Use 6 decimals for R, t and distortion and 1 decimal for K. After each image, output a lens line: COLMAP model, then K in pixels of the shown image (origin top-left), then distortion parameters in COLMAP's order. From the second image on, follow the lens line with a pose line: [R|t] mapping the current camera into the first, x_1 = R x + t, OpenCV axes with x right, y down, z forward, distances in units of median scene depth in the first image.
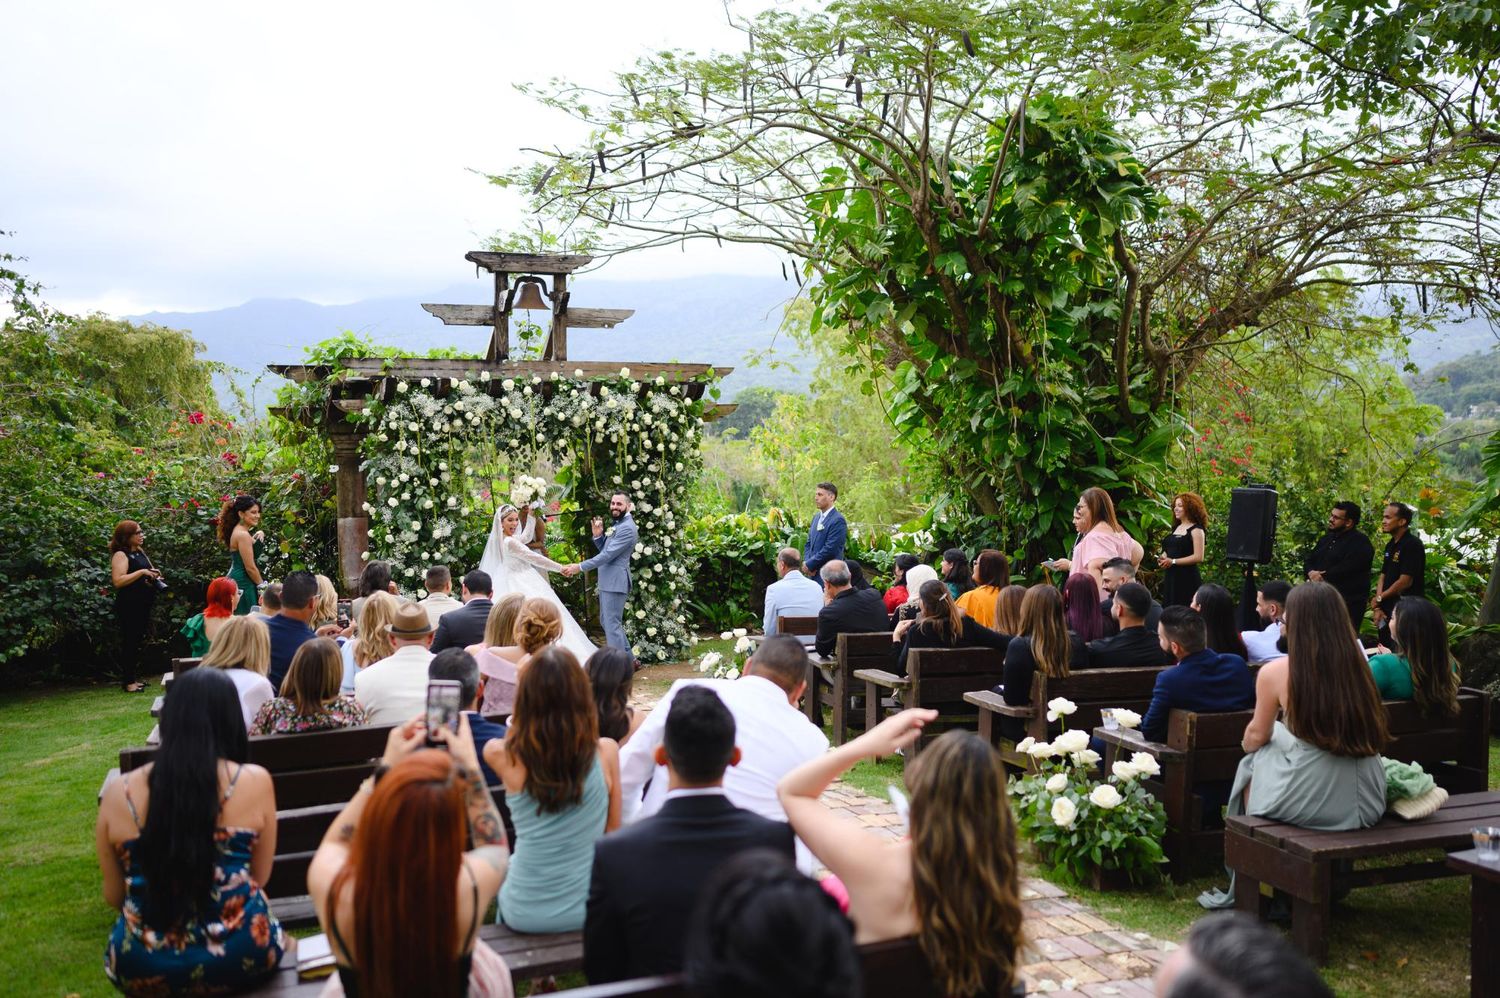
lens RADIAL K [[1462.0, 0, 750.0], [0, 1462.0, 499.0], [0, 0, 1]] dist [0.013864, 0.000453]
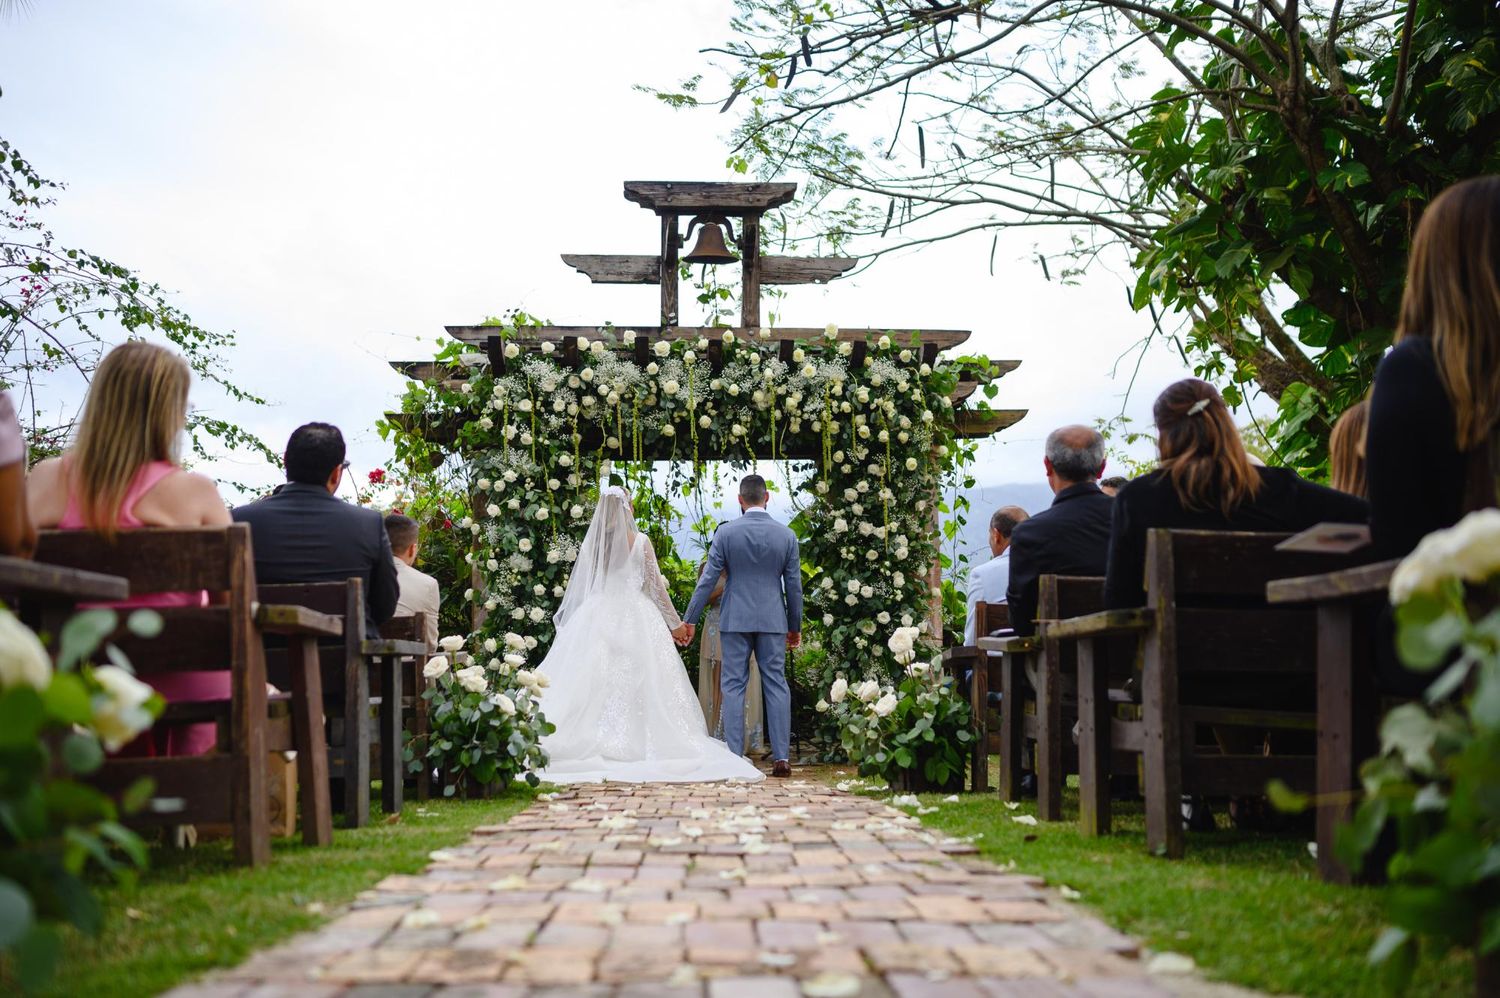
lens RADIAL K [[1462.0, 0, 750.0], [0, 1462.0, 499.0], [0, 0, 1]] dist [0.013864, 0.000453]
pose [[0.958964, -0.029372, -0.282003, 0.068861], [-0.011881, 0.989584, -0.143469, 0.090516], [0.283279, 0.140932, 0.948626, 0.344056]]
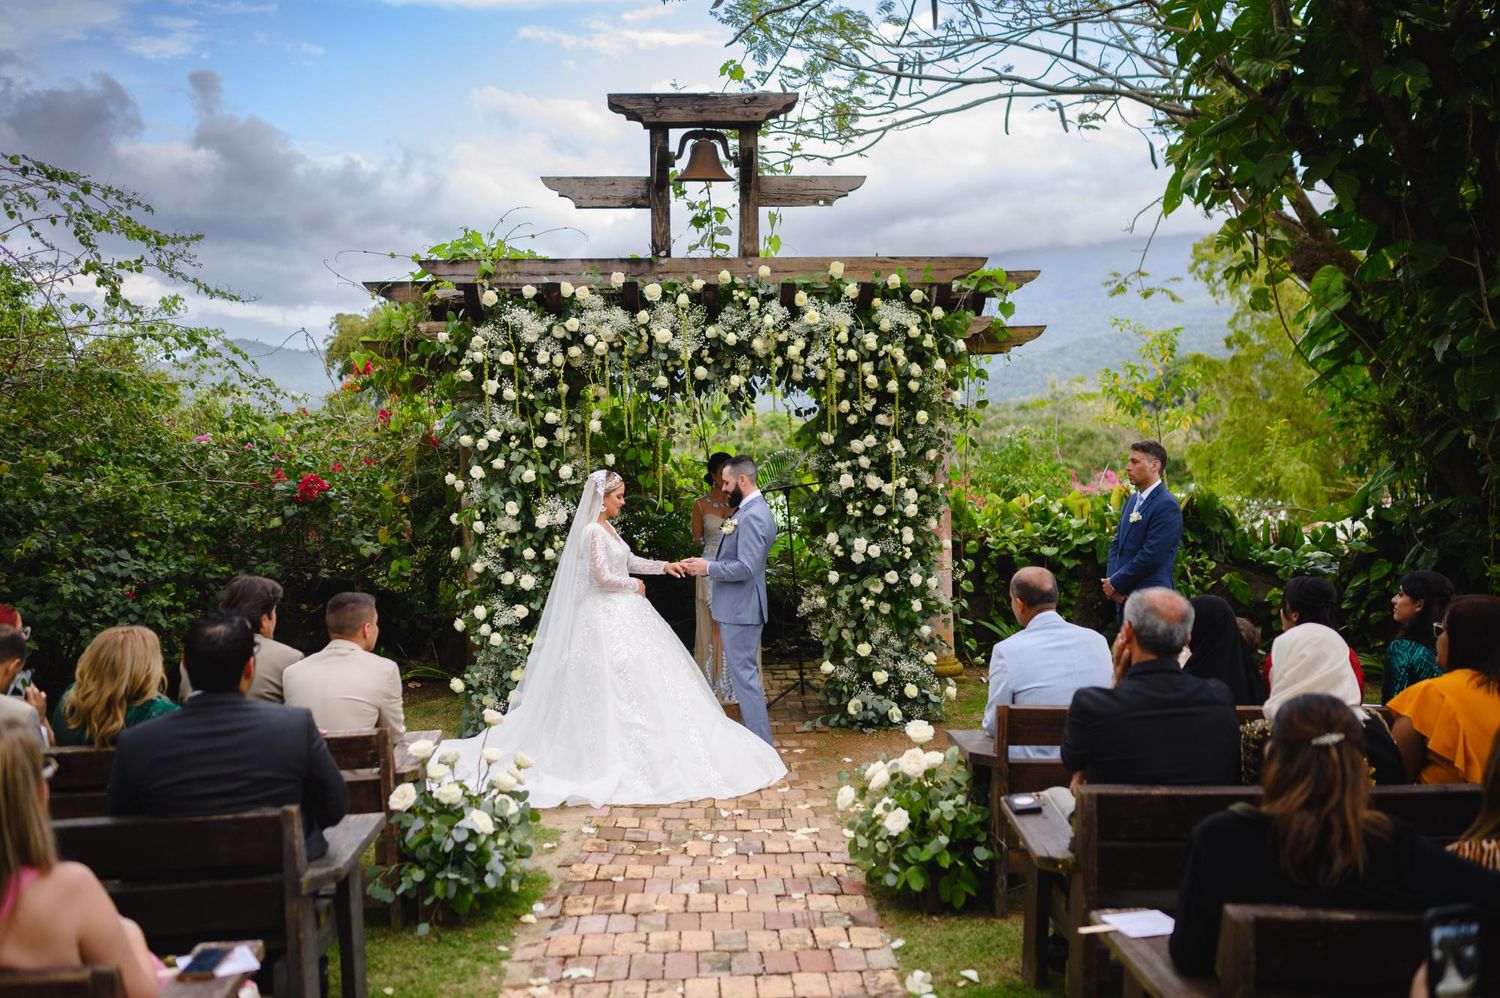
lens RADIAL K [[1437.9, 0, 750.0], [0, 1437.9, 499.0], [0, 0, 1]] dist [0.009140, 0.023837]
pose [[0.957786, 0.007013, -0.287395, 0.057871], [-0.002087, 0.999846, 0.017445, 0.002395], [0.287473, -0.016109, 0.957653, 0.387060]]
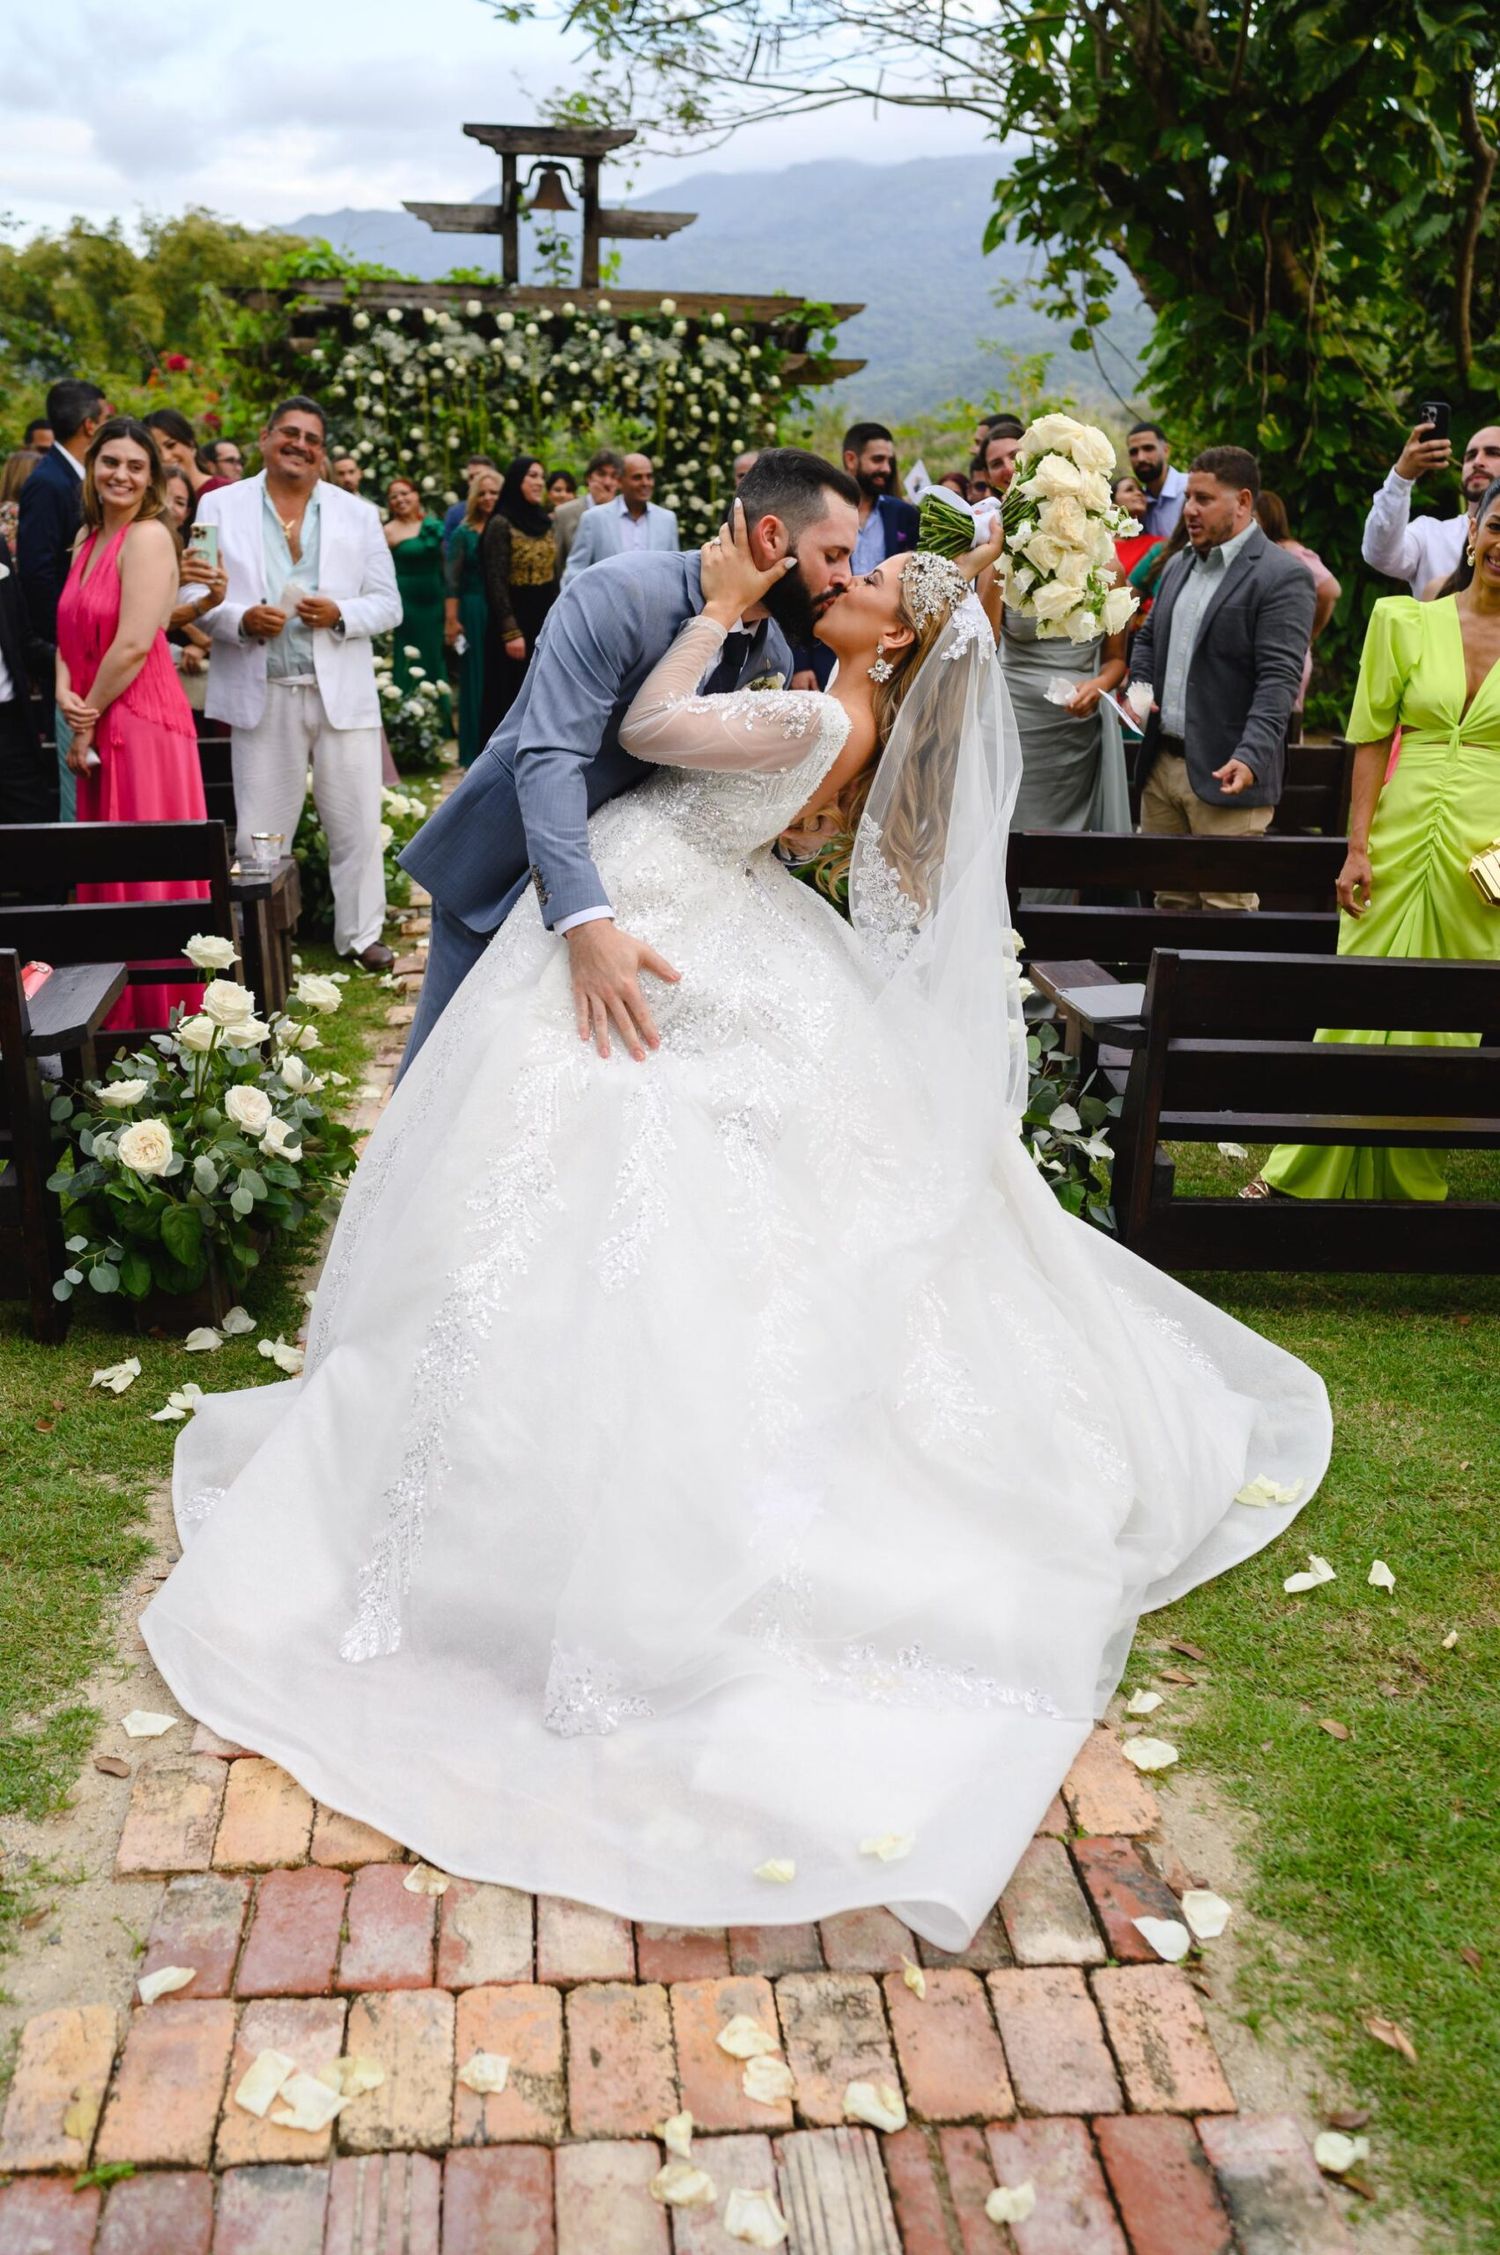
lens RADIAL K [[2197.9, 0, 750.0], [0, 2197.9, 1127.5], [0, 0, 1]] dist [0.013864, 0.000453]
pose [[0.975553, 0.092968, -0.199130, 0.205721], [-0.037606, 0.963368, 0.265533, 0.013457], [0.216522, -0.251553, 0.943313, -0.115469]]
